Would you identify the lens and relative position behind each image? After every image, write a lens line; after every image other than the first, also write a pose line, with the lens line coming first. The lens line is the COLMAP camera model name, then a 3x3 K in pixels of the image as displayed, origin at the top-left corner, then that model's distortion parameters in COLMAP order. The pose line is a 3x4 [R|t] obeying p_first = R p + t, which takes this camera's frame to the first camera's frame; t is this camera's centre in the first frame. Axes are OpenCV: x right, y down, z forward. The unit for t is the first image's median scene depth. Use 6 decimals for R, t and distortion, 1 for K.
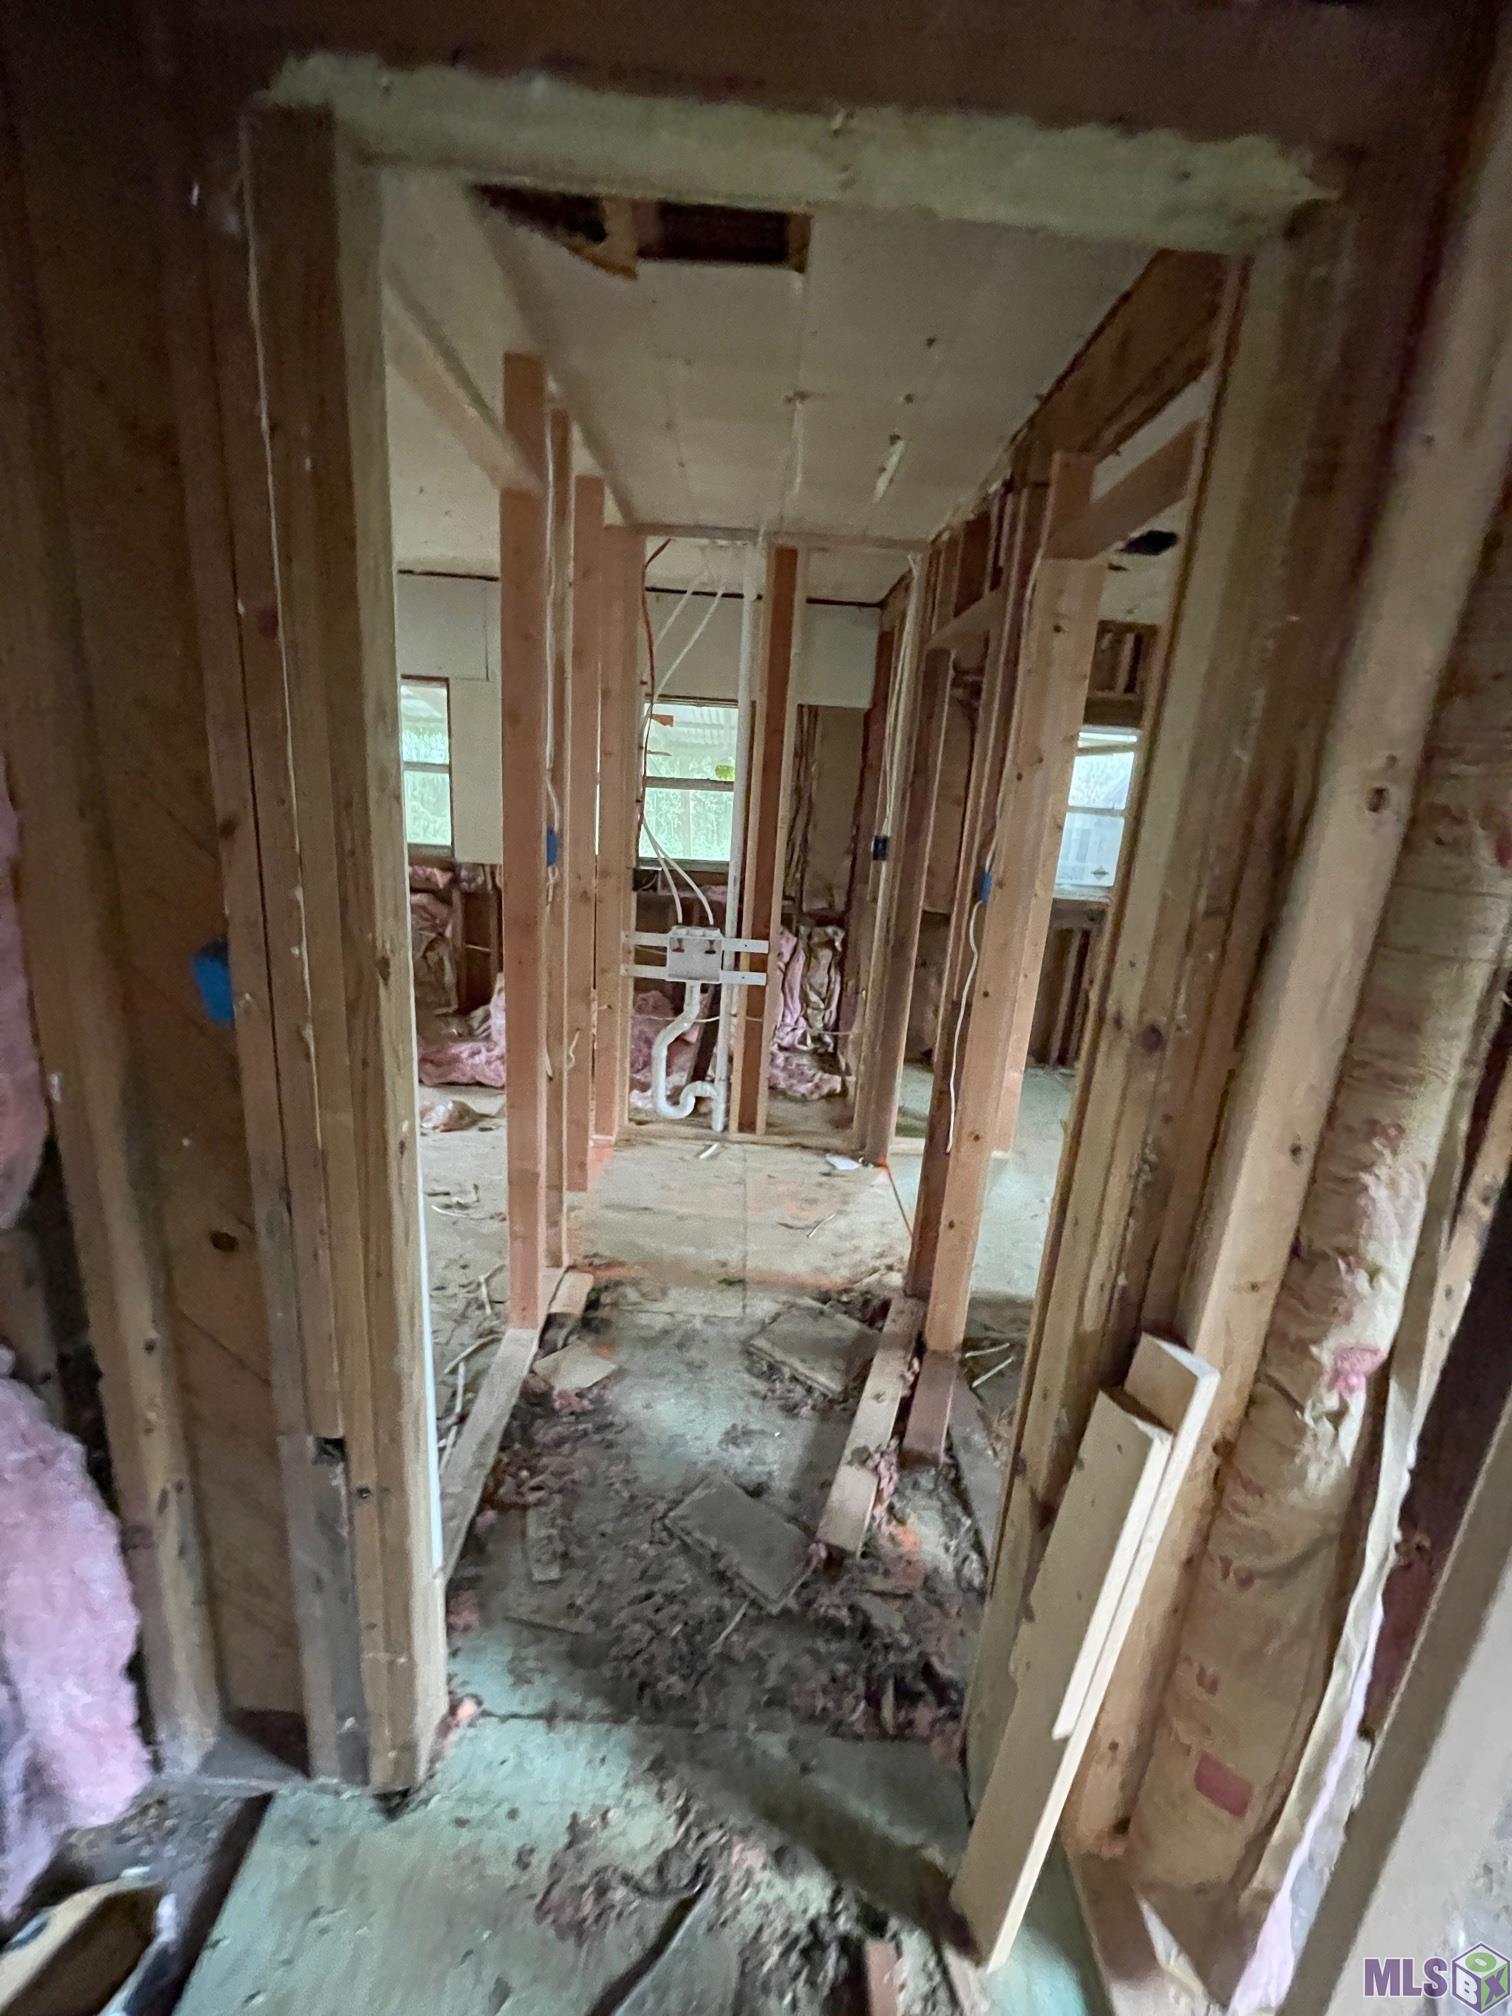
lens RADIAL K [[816.3, 0, 761.6], [0, 816.3, 998.8], [0, 0, 1]] dist [-0.003977, 0.000117]
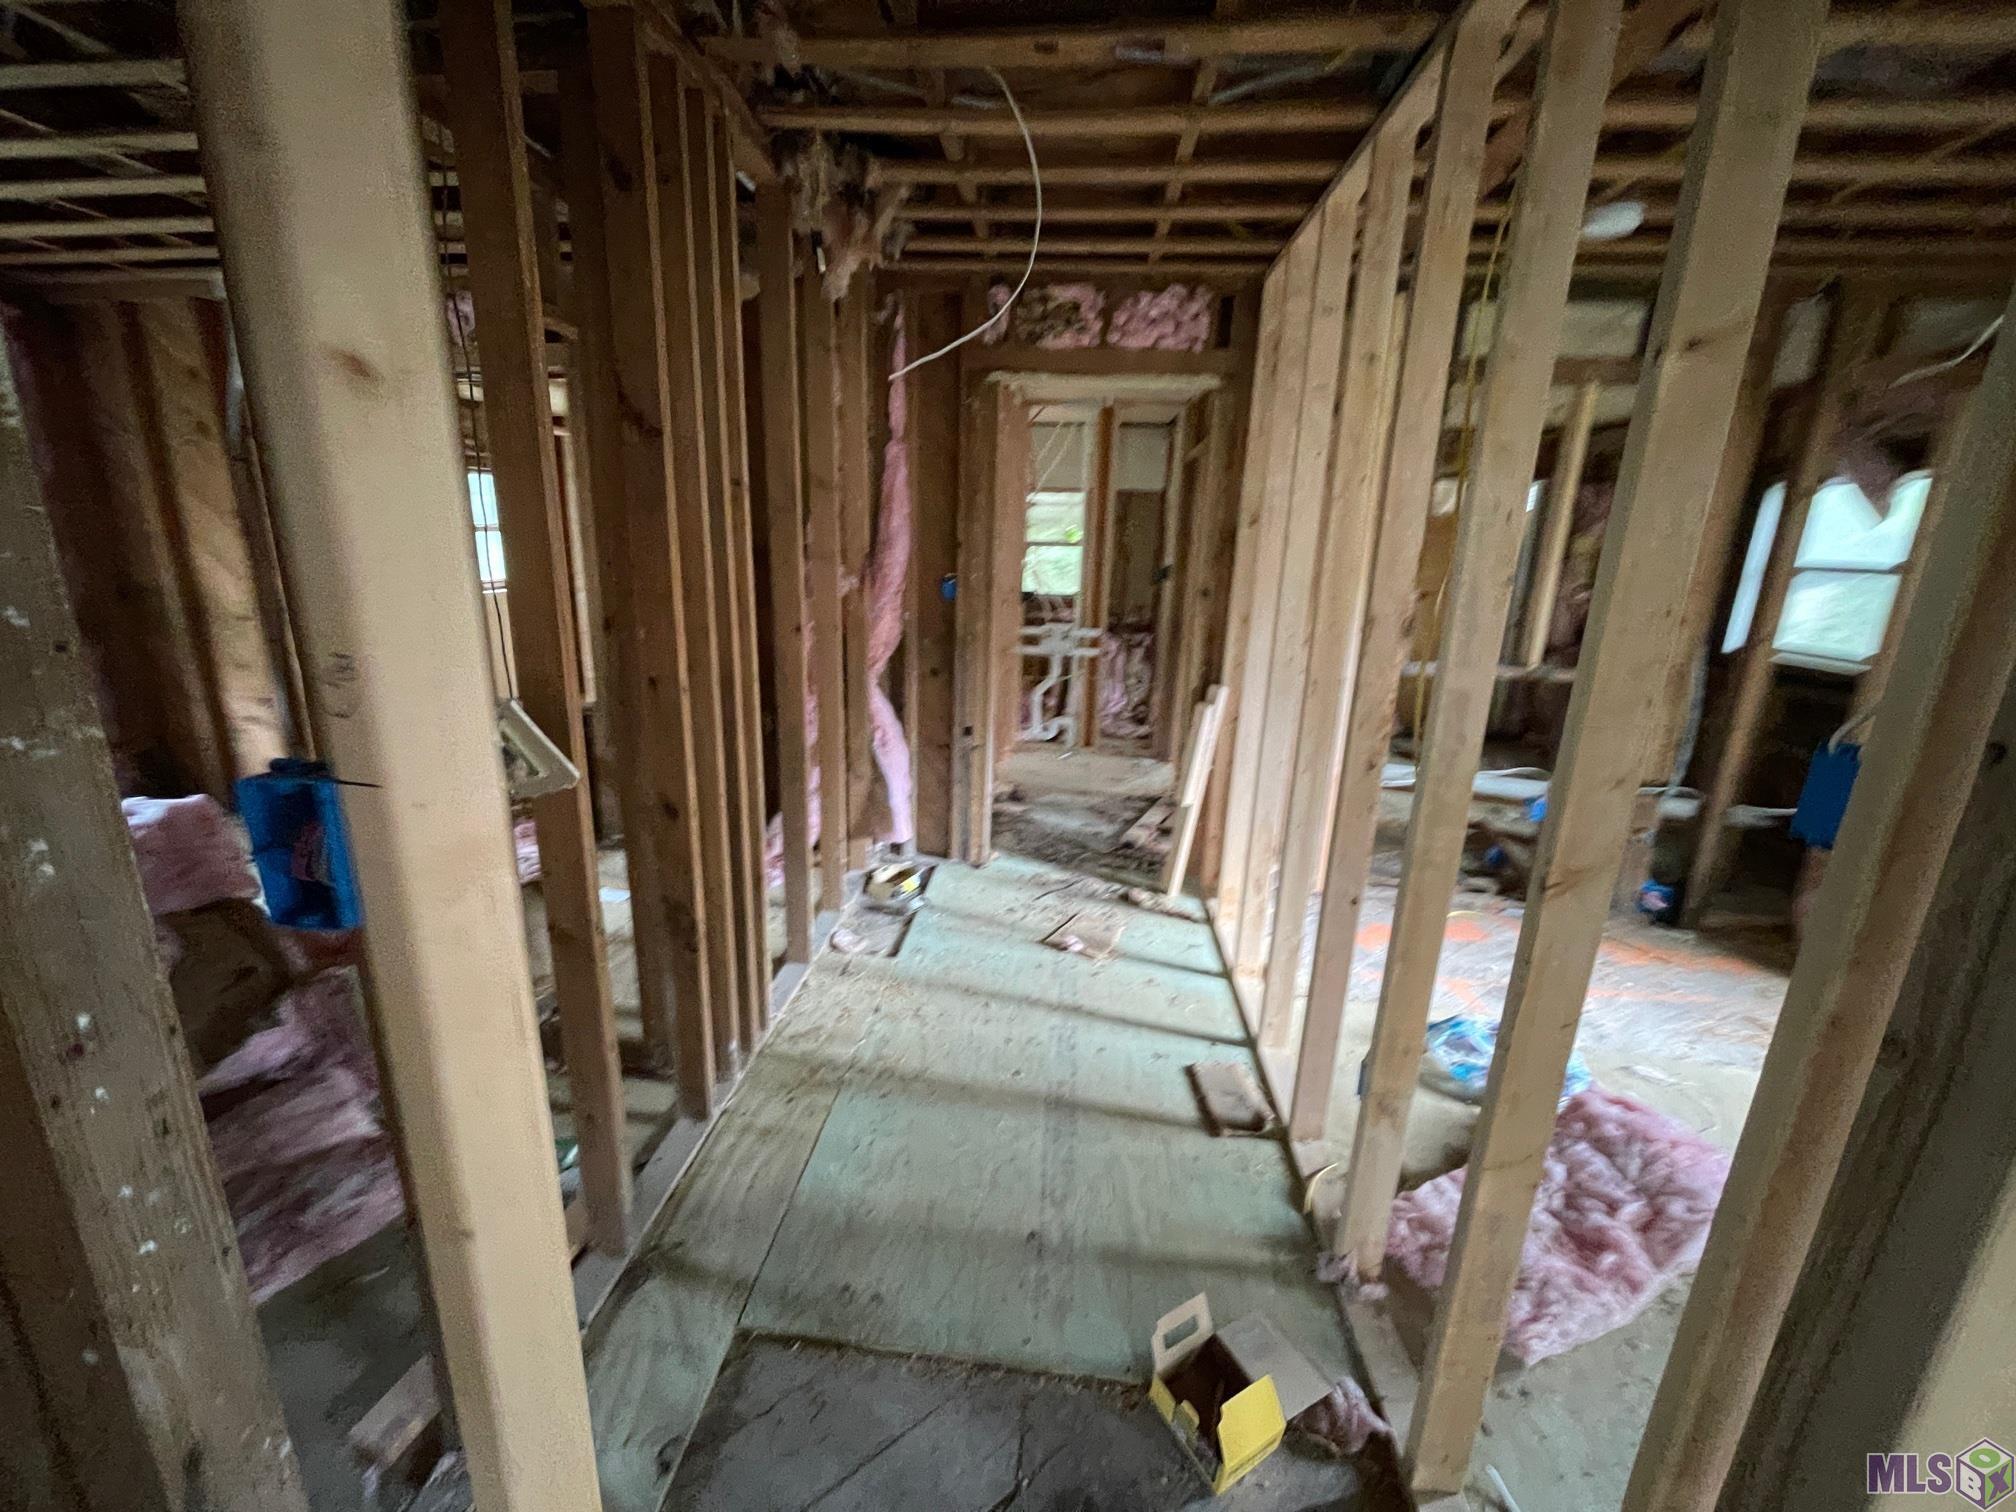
lens RADIAL K [[816.3, 0, 992.8], [0, 816.3, 765.5], [0, 0, 1]] dist [-0.003977, 0.000117]
pose [[0.991900, -0.007150, -0.126817, 0.000689], [0.006245, 0.999952, -0.007529, 0.223150], [0.126865, 0.006676, 0.991898, -0.720274]]
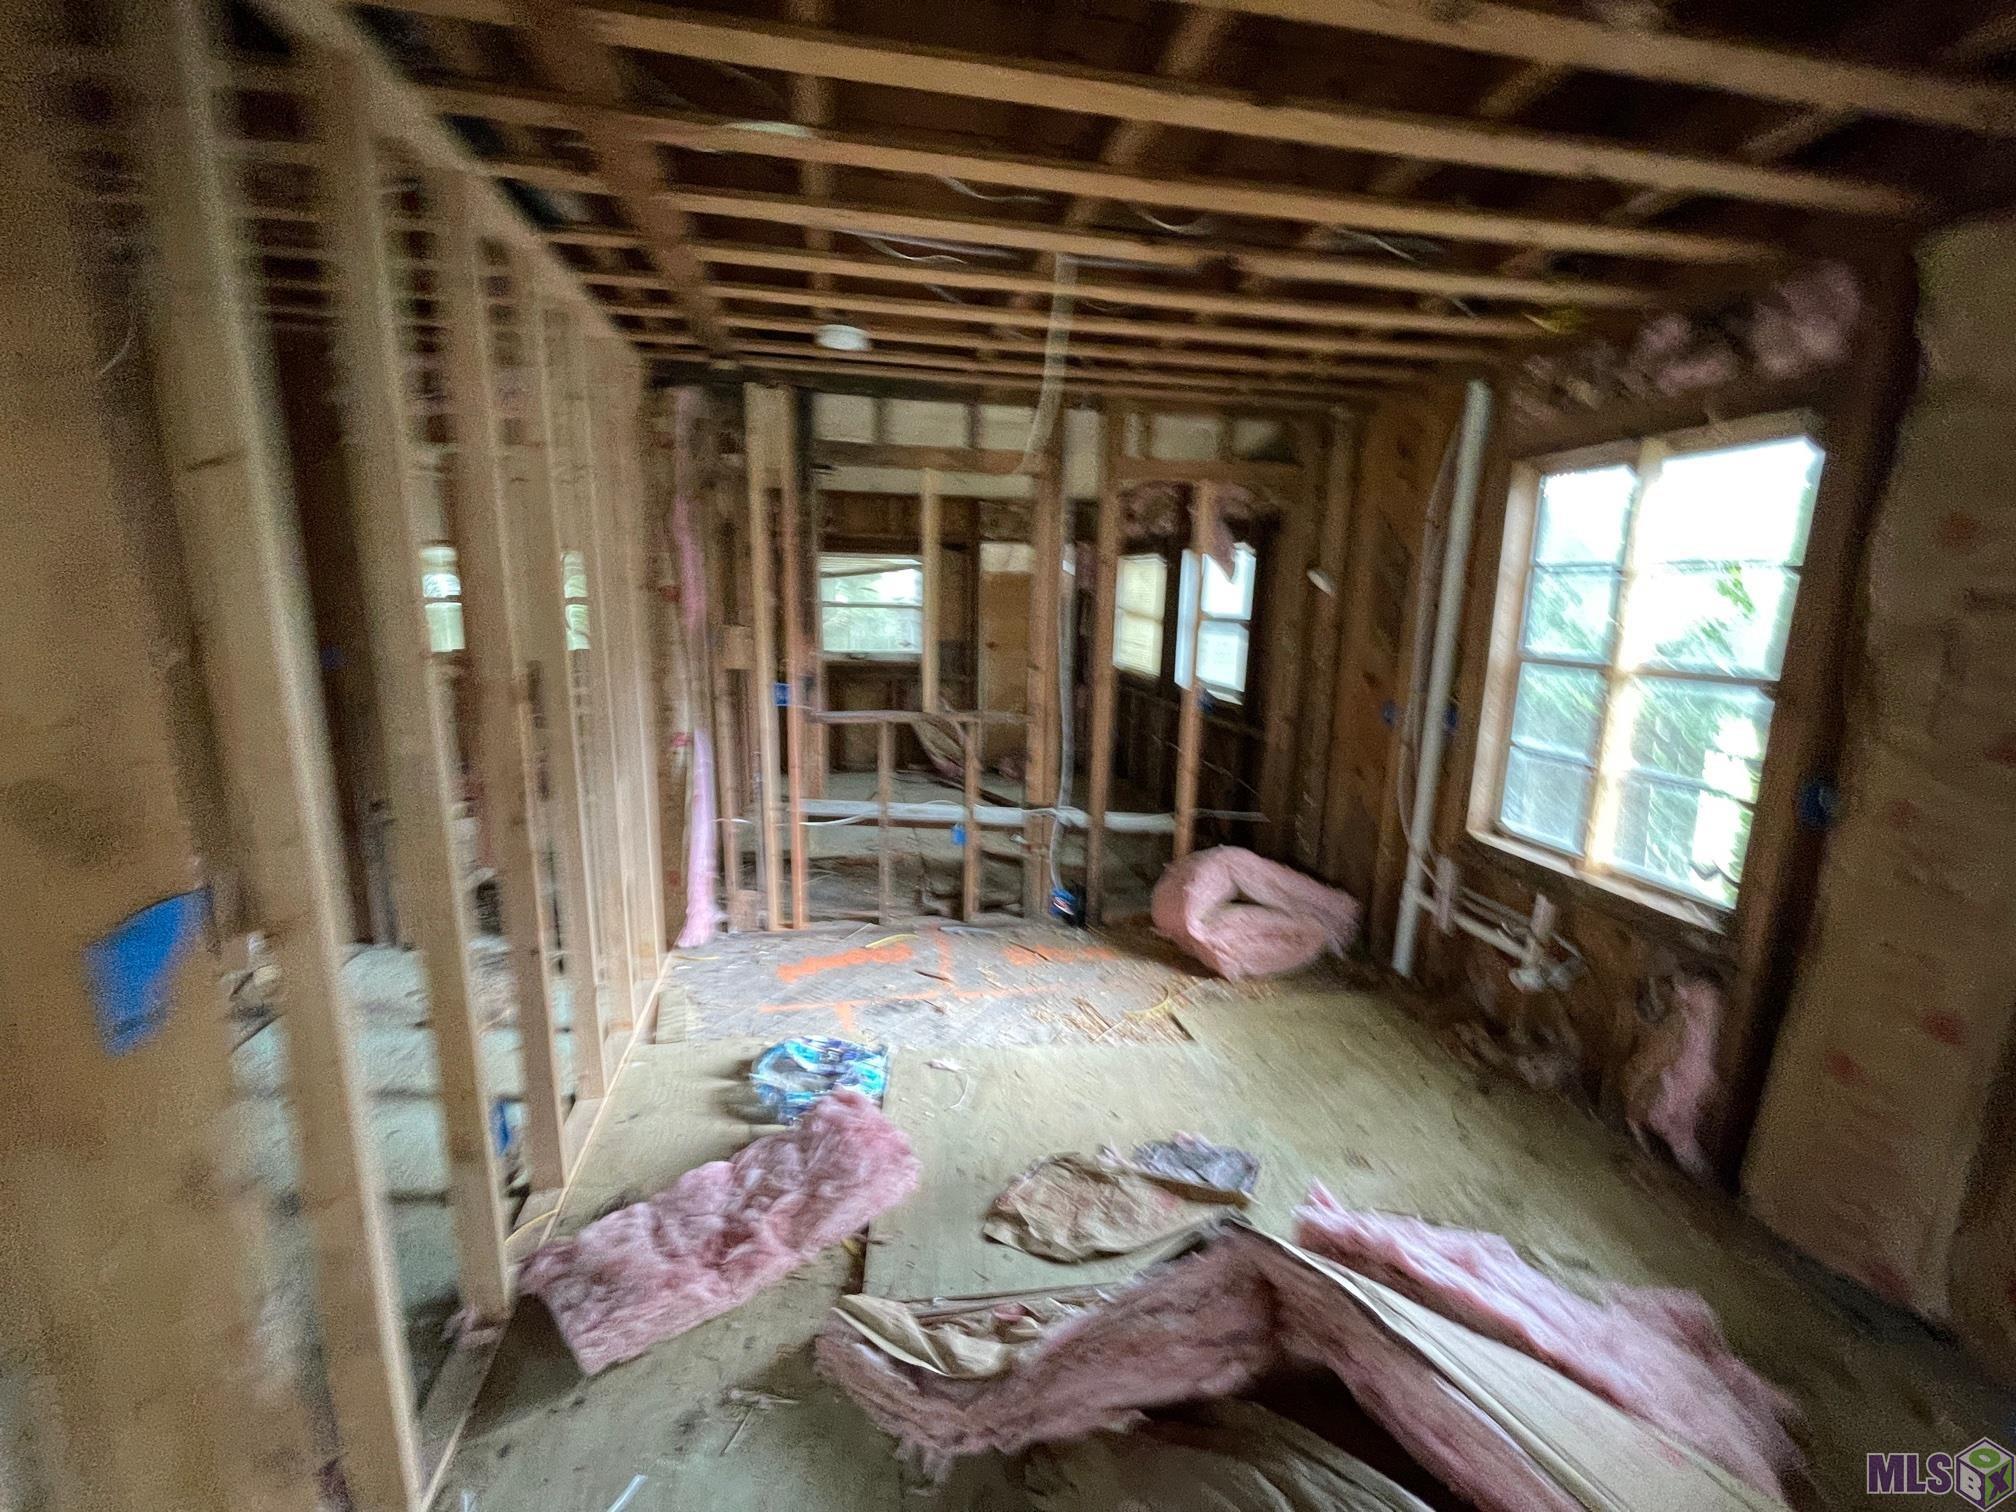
lens RADIAL K [[816.3, 0, 1003.6], [0, 816.3, 760.8], [0, 0, 1]] dist [-0.003977, 0.000117]
pose [[0.983570, -0.080398, 0.161639, 0.422301], [0.091277, 0.993954, -0.061030, 0.245510], [-0.155755, 0.074781, 0.984961, -0.769709]]
